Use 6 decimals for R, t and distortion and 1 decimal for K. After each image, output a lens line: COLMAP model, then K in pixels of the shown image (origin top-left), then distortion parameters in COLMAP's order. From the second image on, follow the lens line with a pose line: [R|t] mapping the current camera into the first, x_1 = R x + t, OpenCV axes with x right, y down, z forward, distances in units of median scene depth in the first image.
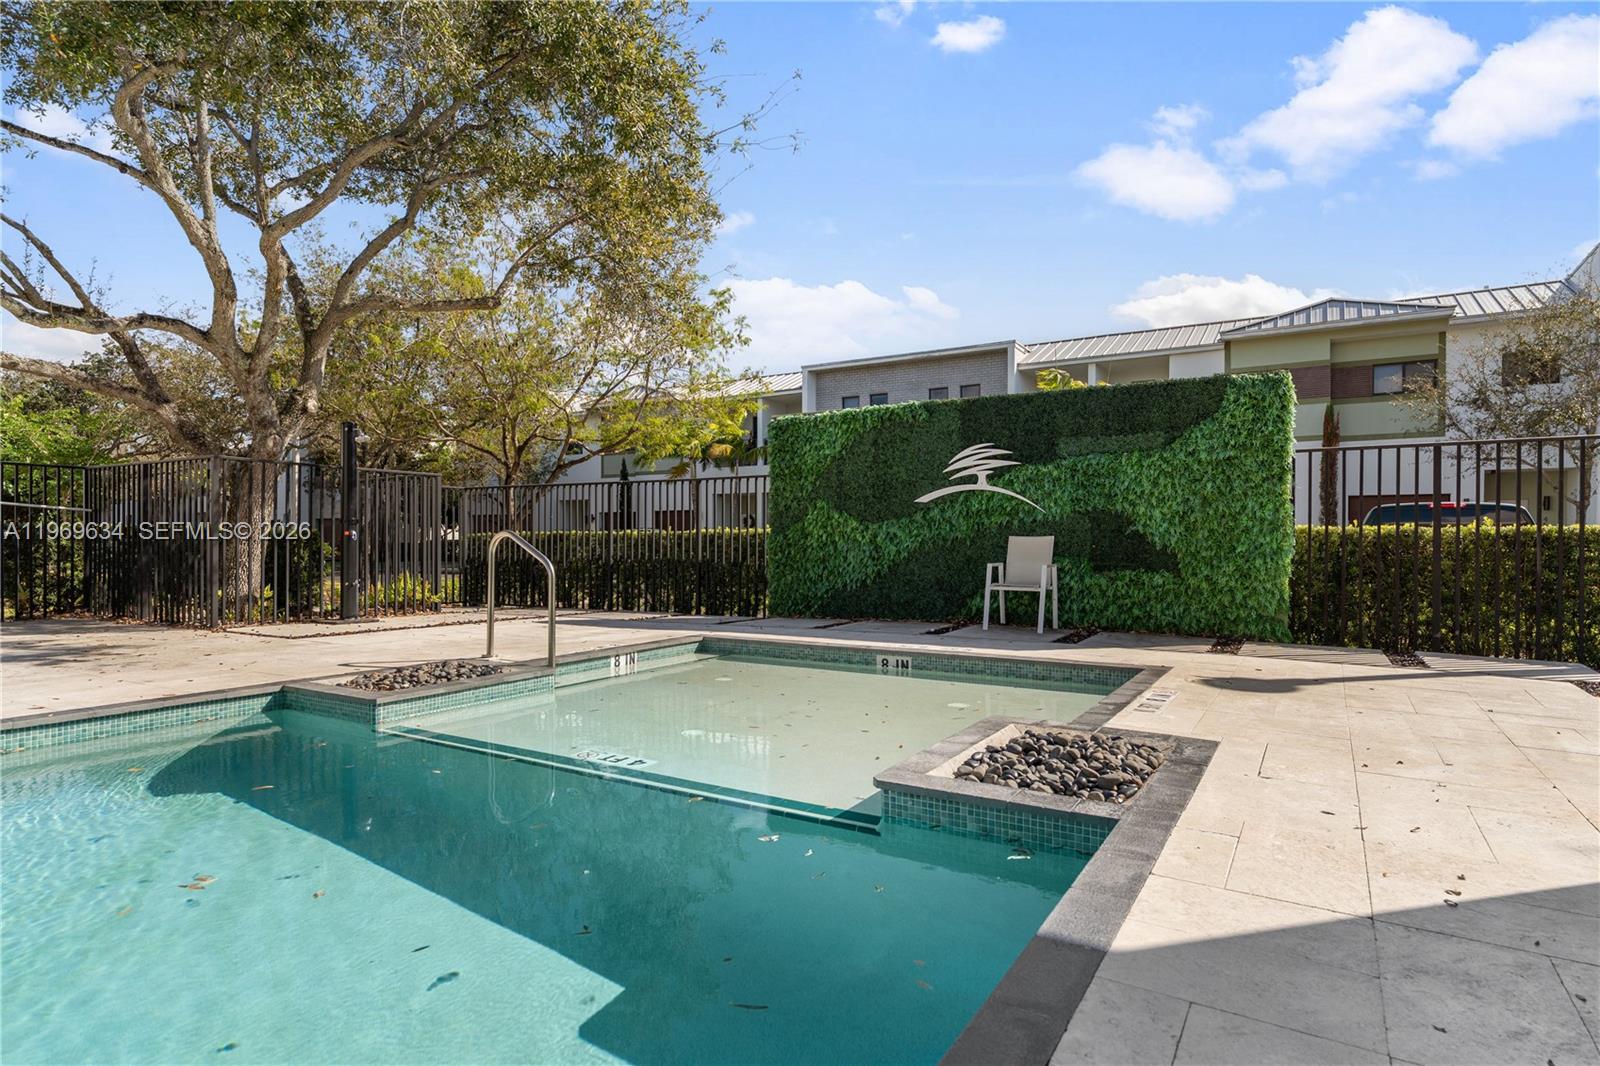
lens RADIAL K [[859.5, 0, 799.7], [0, 859.5, 530.1], [0, 0, 1]] dist [-0.001932, 0.001598]
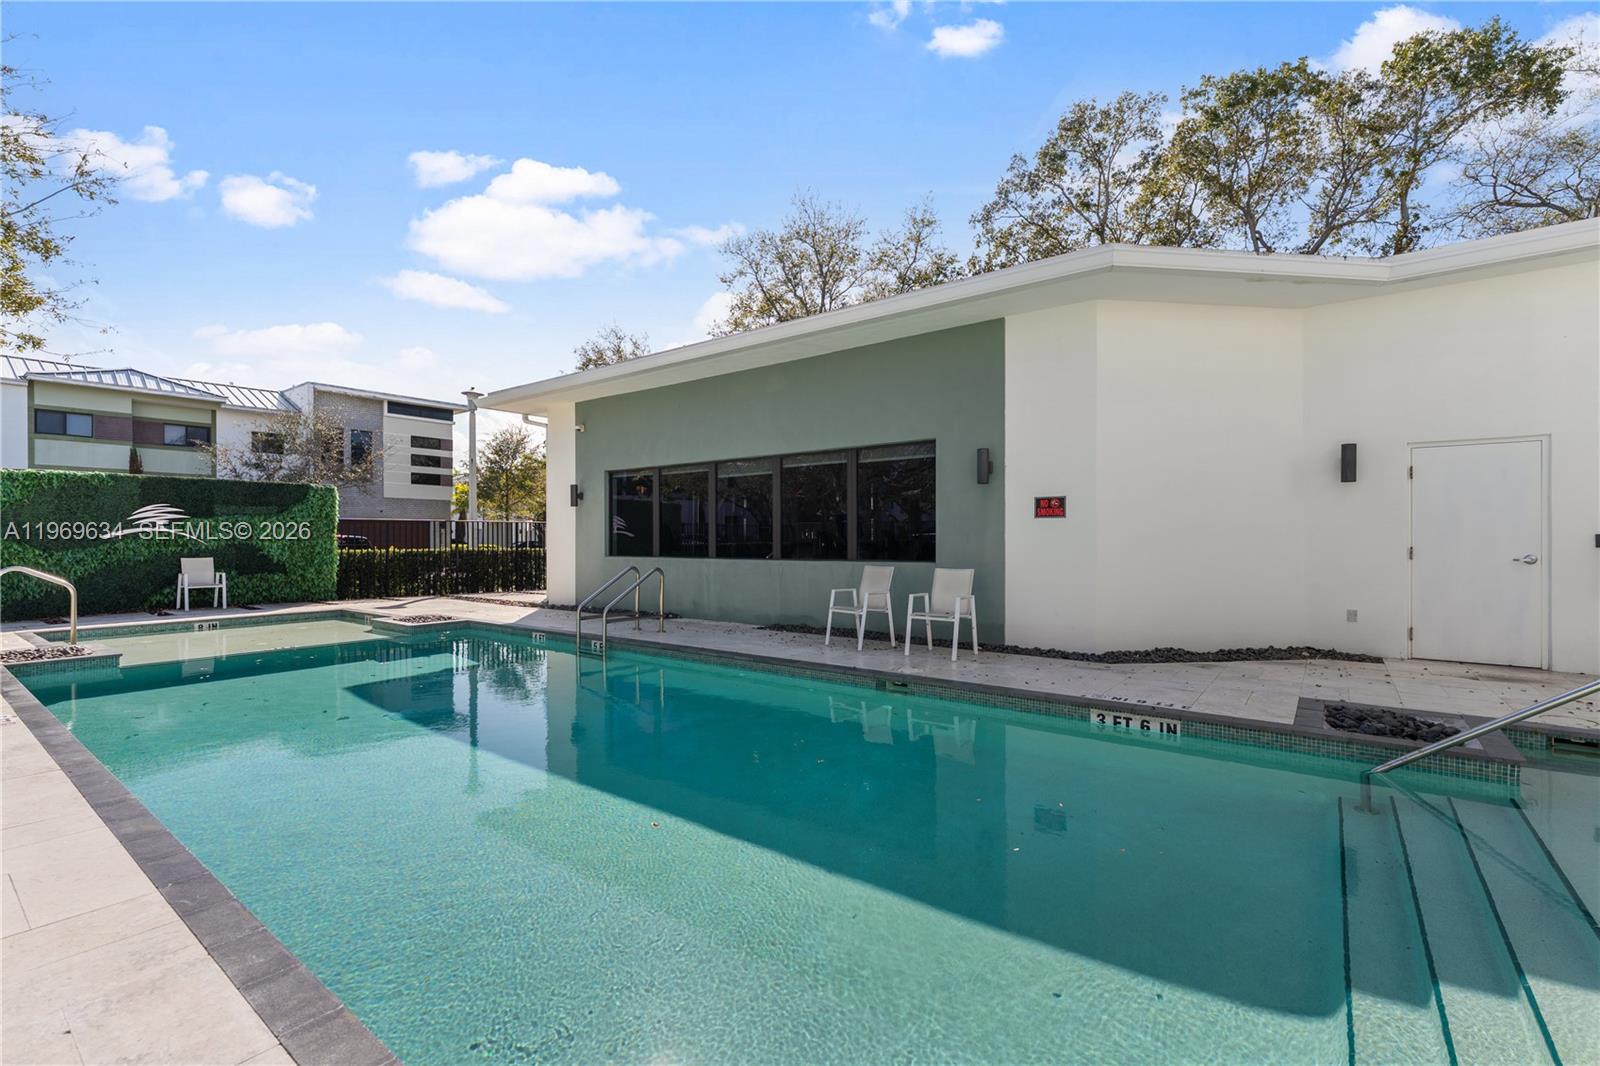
lens RADIAL K [[697.8, 0, 799.6], [0, 697.8, 539.4], [0, 0, 1]] dist [0.000102, 0.000055]
pose [[0.094301, -0.004397, 0.995534, -1.070405], [-0.006468, 0.999966, 0.005029, -0.047305], [-0.995523, -0.006913, 0.094269, -0.399184]]
